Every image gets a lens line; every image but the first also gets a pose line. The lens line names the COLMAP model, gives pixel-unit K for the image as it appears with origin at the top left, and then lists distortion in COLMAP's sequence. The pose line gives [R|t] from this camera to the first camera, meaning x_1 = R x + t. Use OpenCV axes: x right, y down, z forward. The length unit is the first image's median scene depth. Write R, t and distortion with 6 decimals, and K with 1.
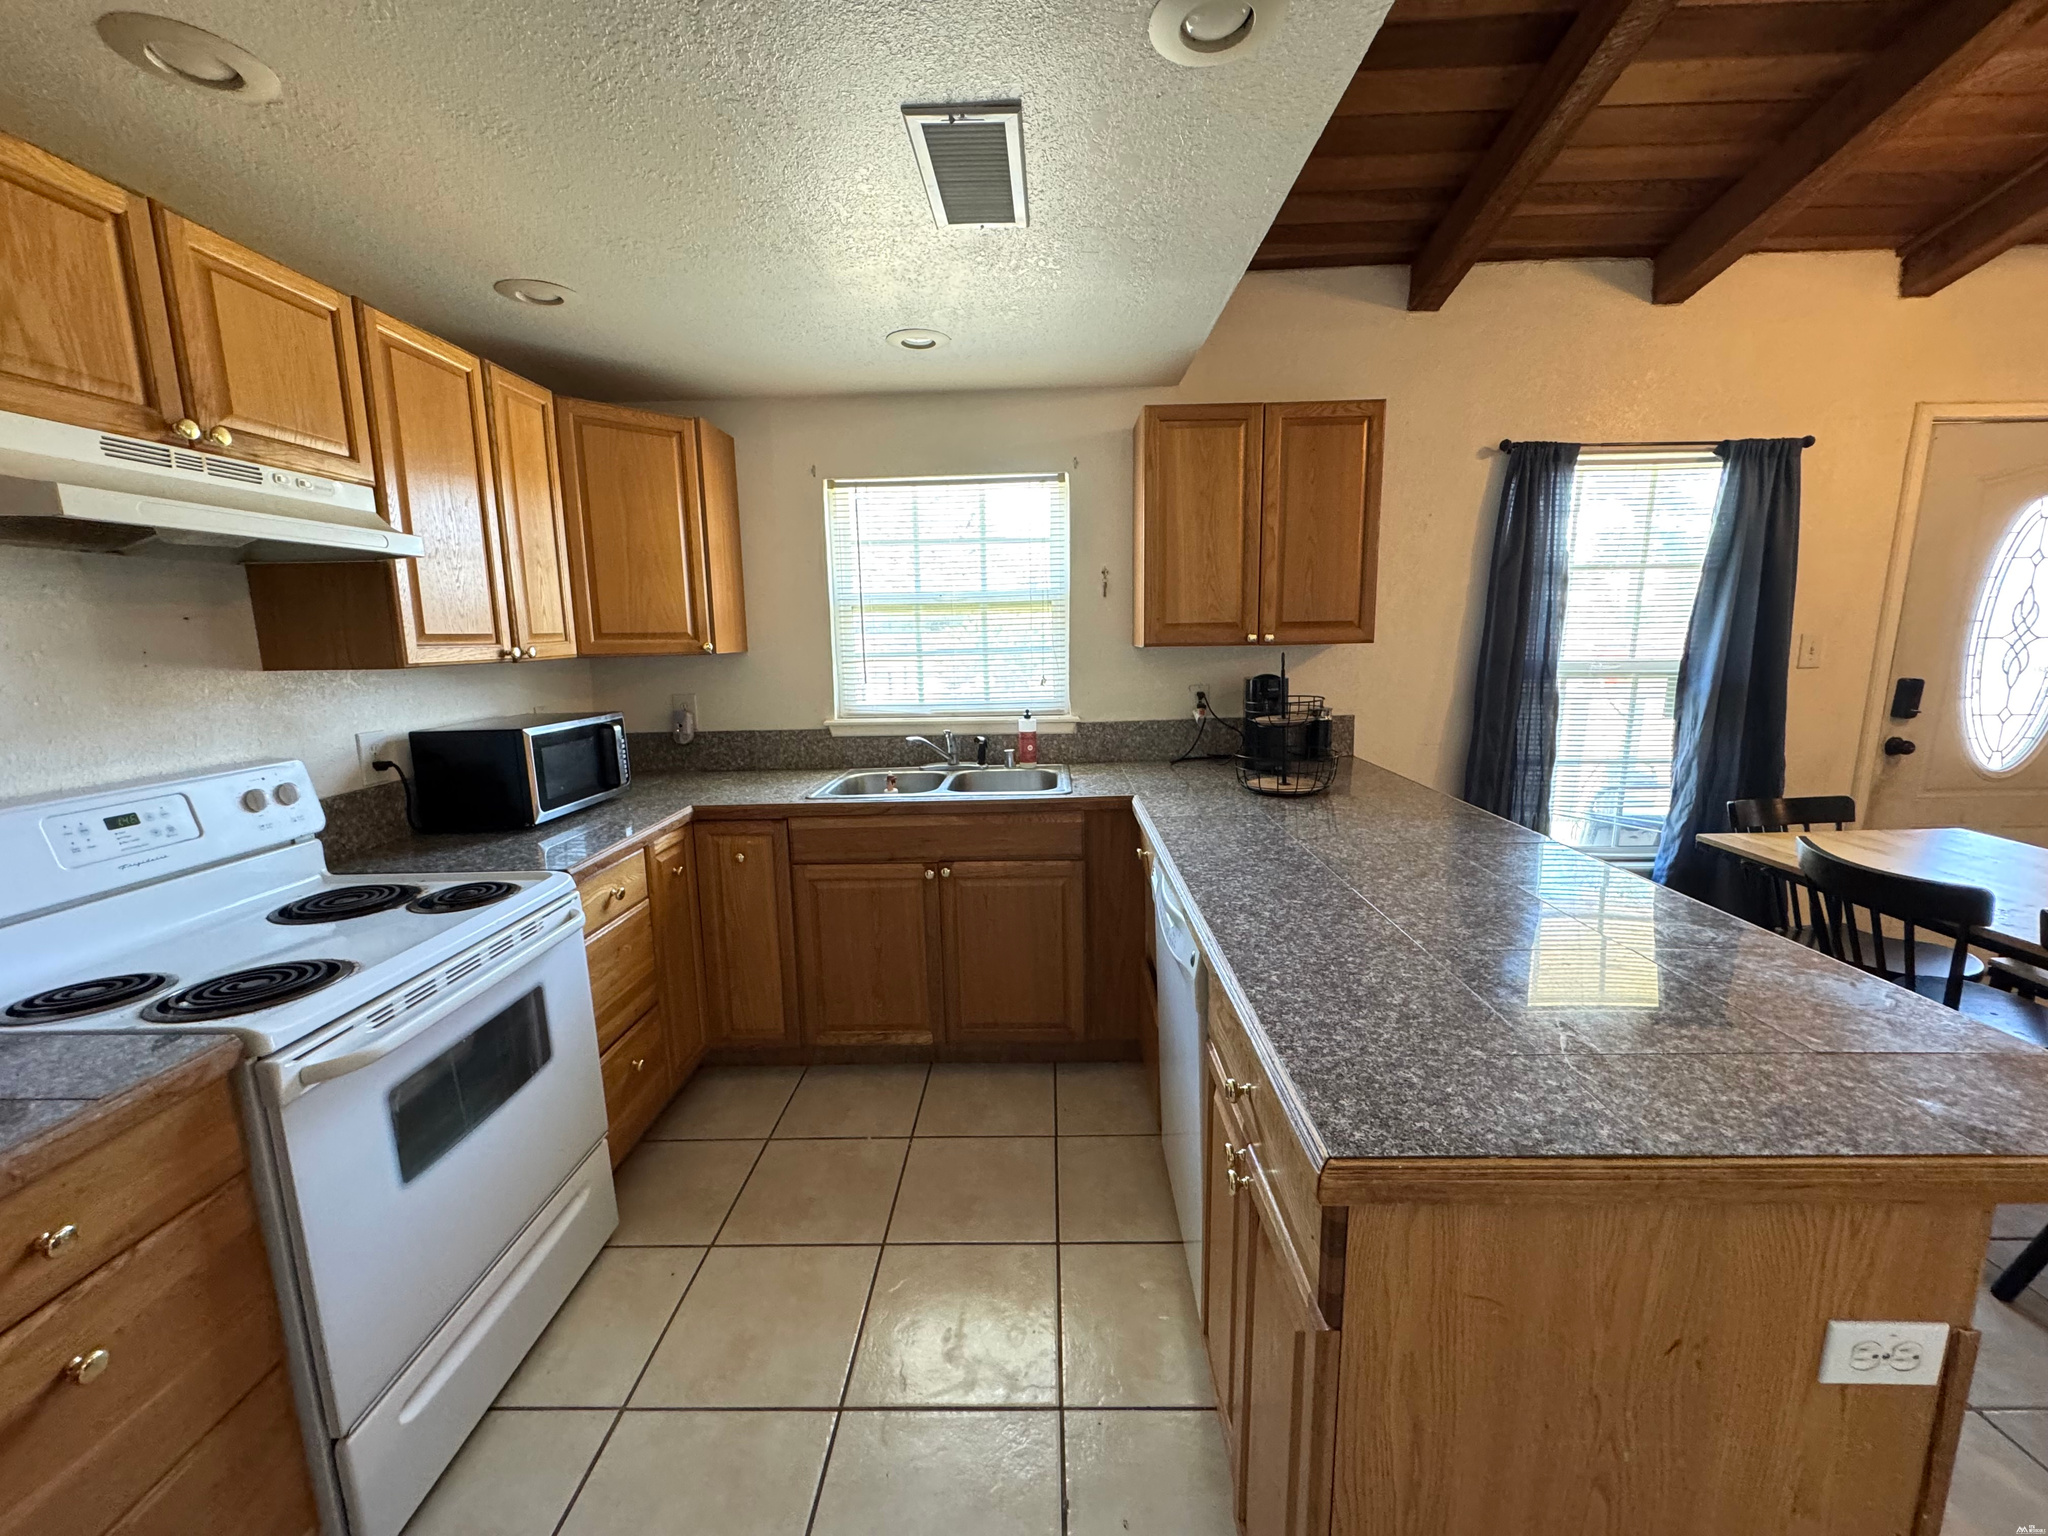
lens RADIAL K [[817.5, 0, 1024.8], [0, 817.5, 767.0], [0, 0, 1]] dist [-0.001754, -0.000281]
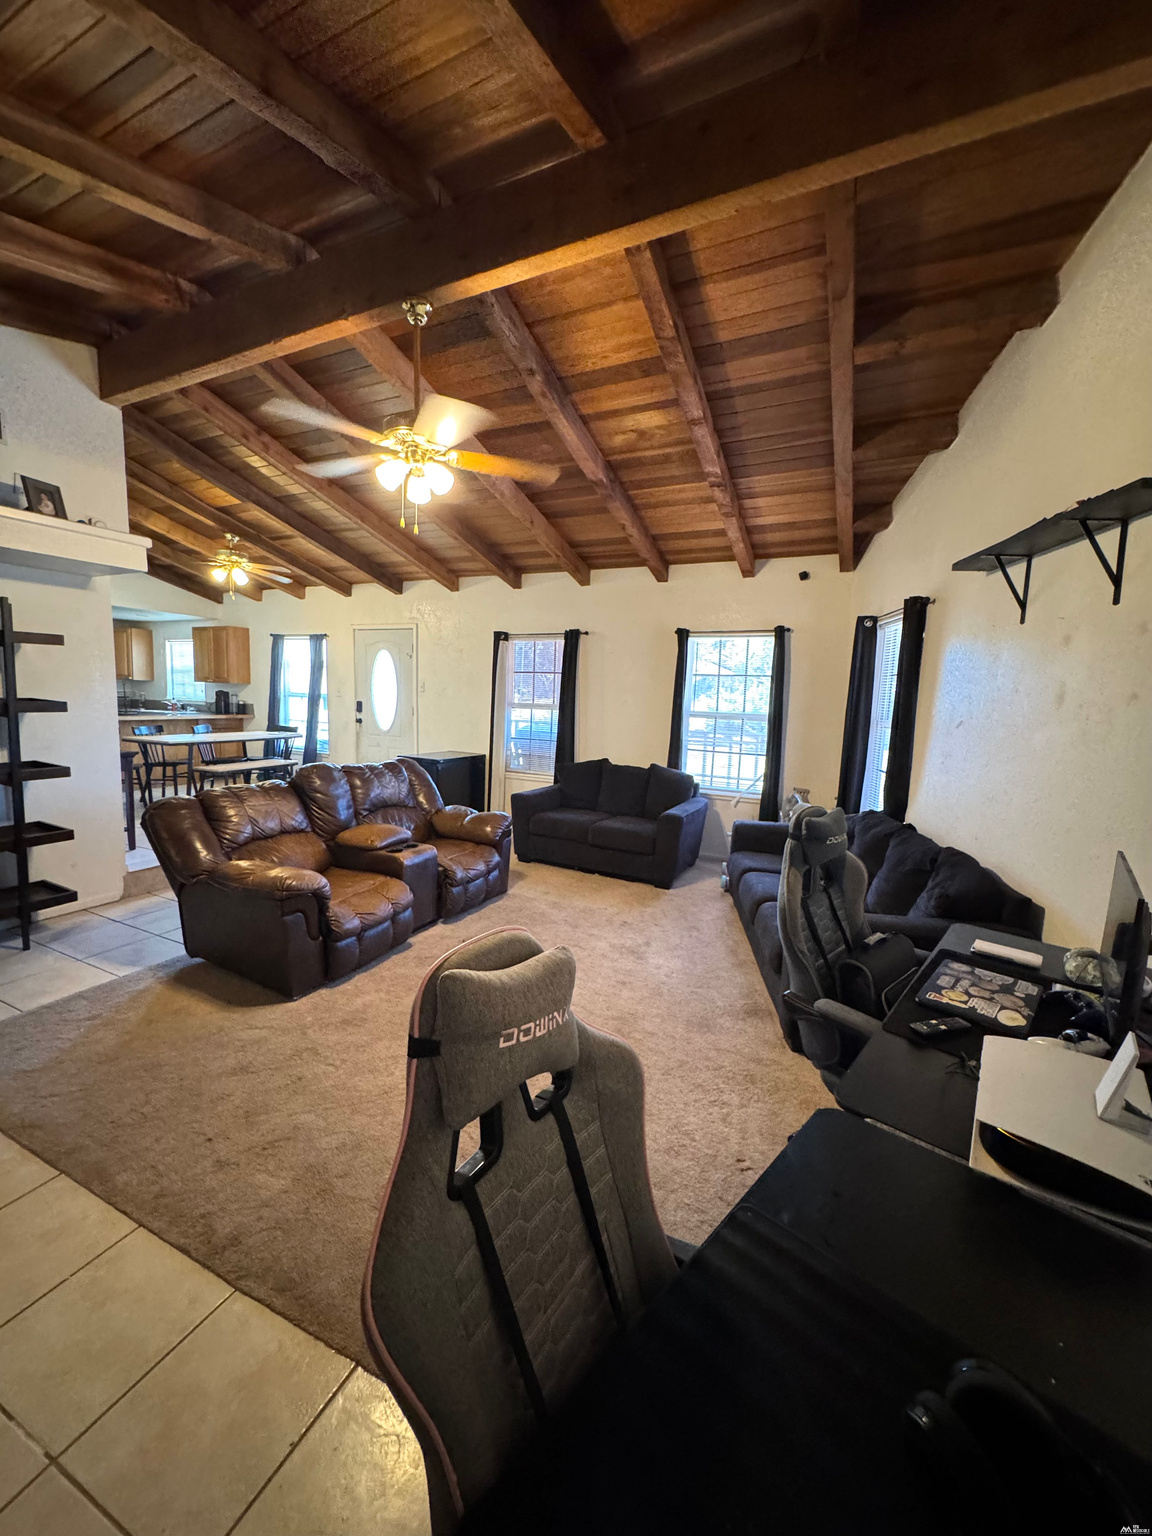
lens RADIAL K [[613.1, 0, 592.4], [0, 613.1, 791.1], [0, 0, 1]] dist [-0.001754, -0.000281]
pose [[0.921552, 0.108012, -0.372927, 3.277472], [-0.113406, 0.993520, 0.007513, 0.151477], [0.371322, 0.035369, 0.927830, -1.110840]]
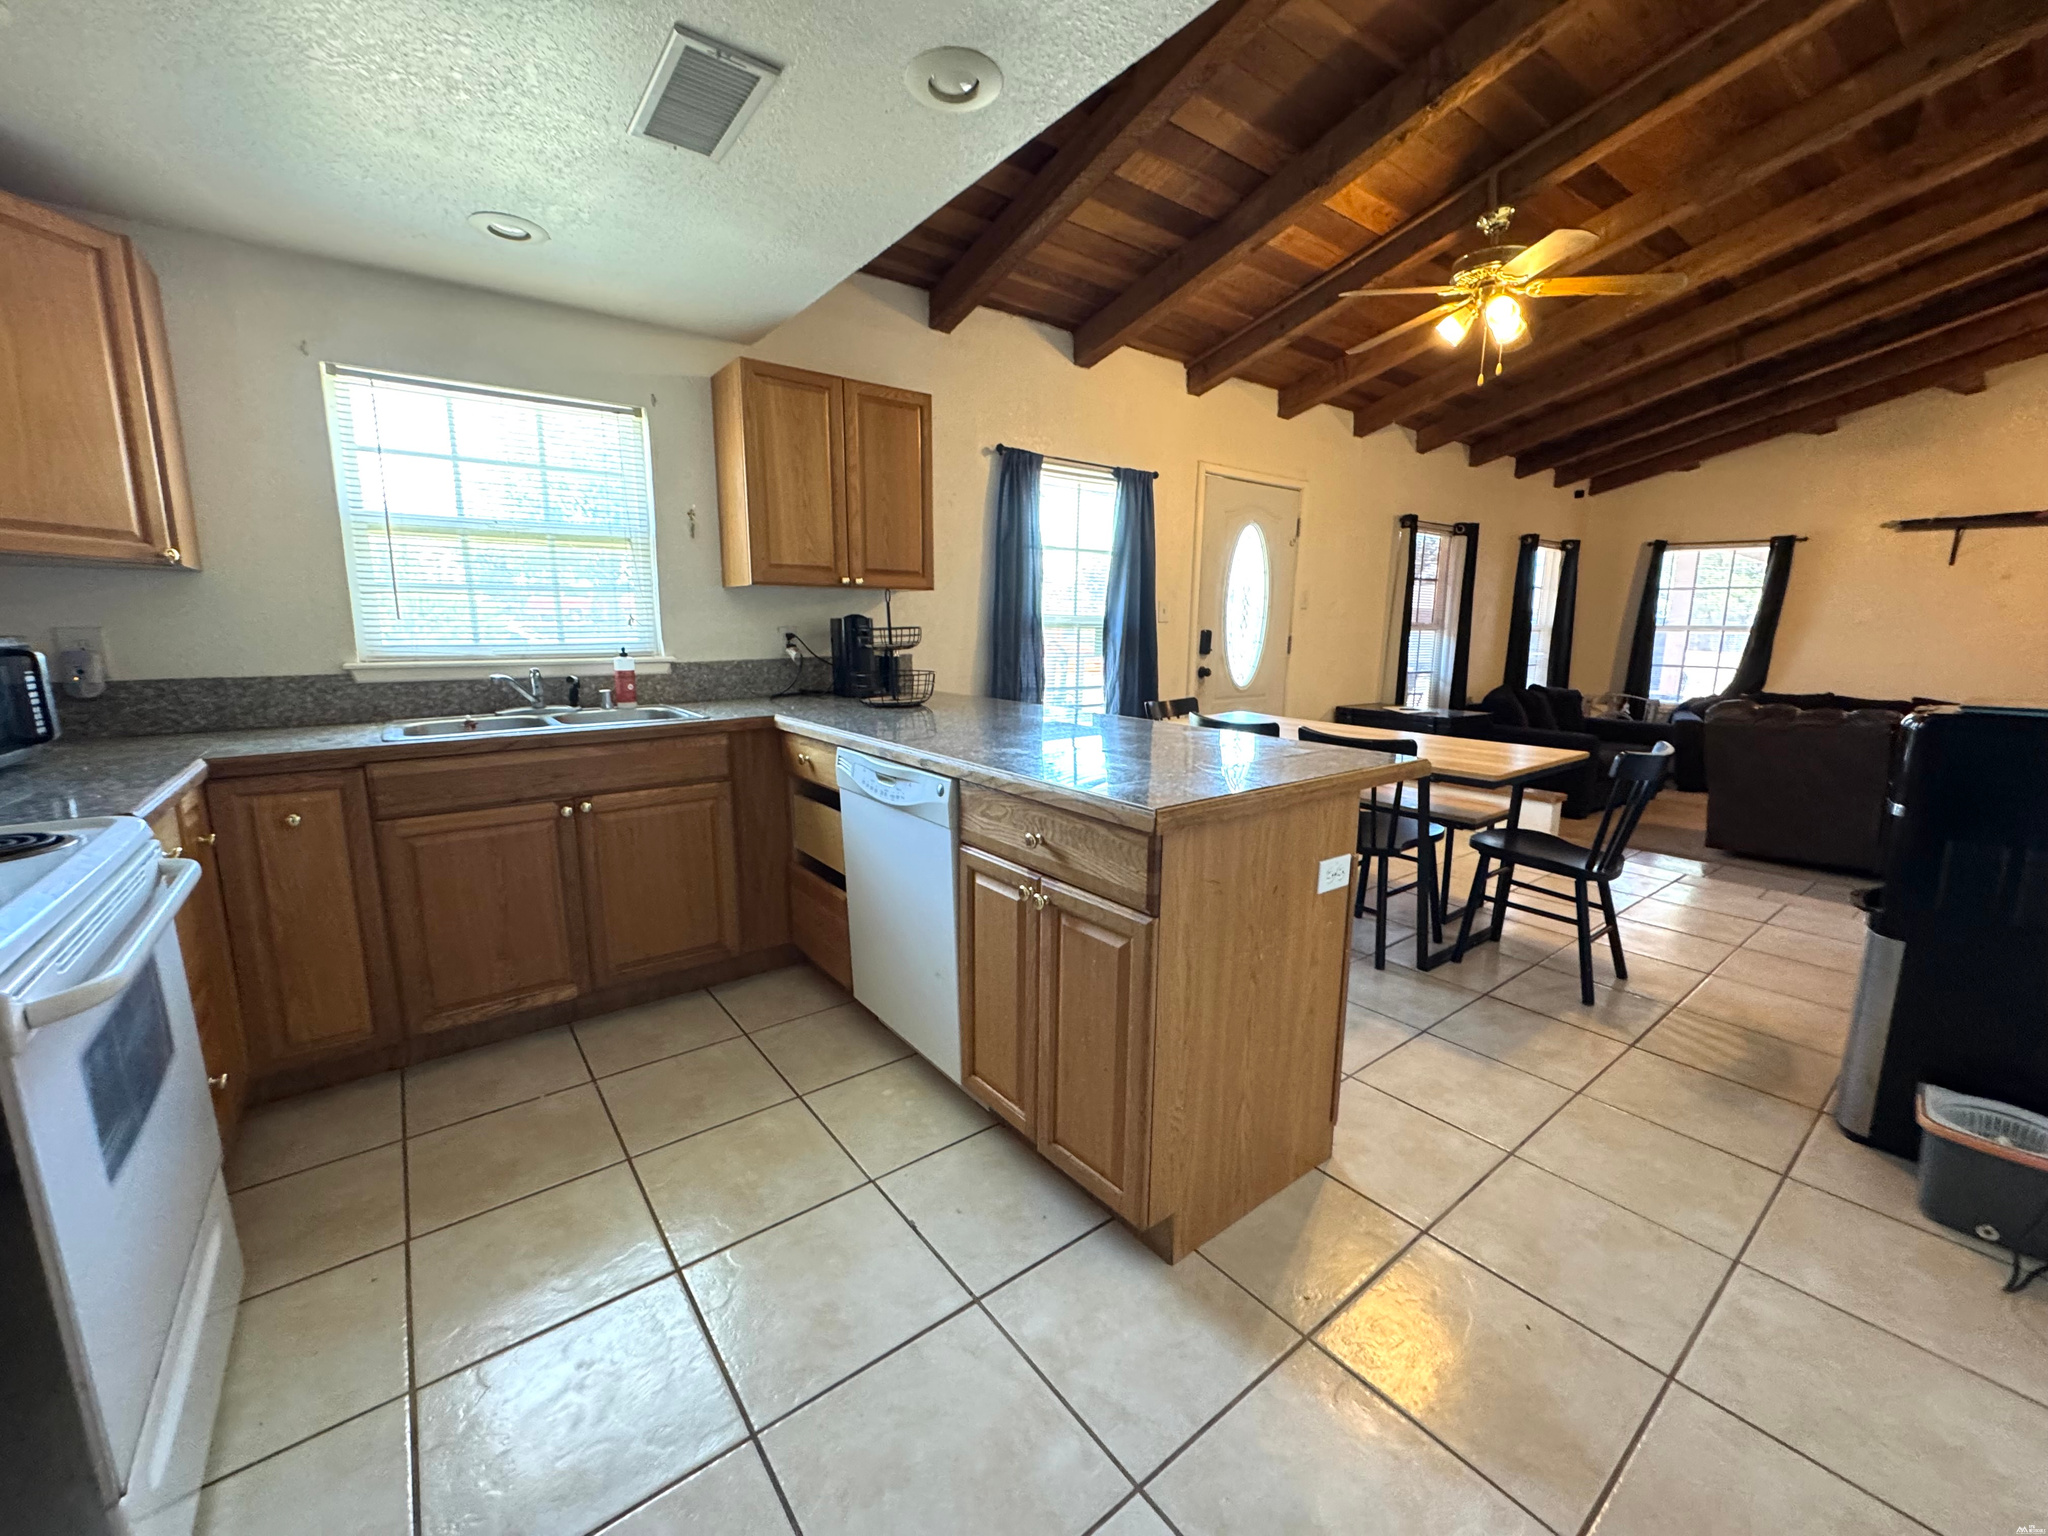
lens RADIAL K [[817.5, 0, 1024.5], [0, 817.5, 766.6], [0, 0, 1]] dist [-0.001754, -0.000281]
pose [[0.777555, -0.086794, 0.622796, -0.275587], [0.086927, 0.995756, 0.030243, 0.093512], [-0.622778, 0.030622, 0.781799, -0.056168]]
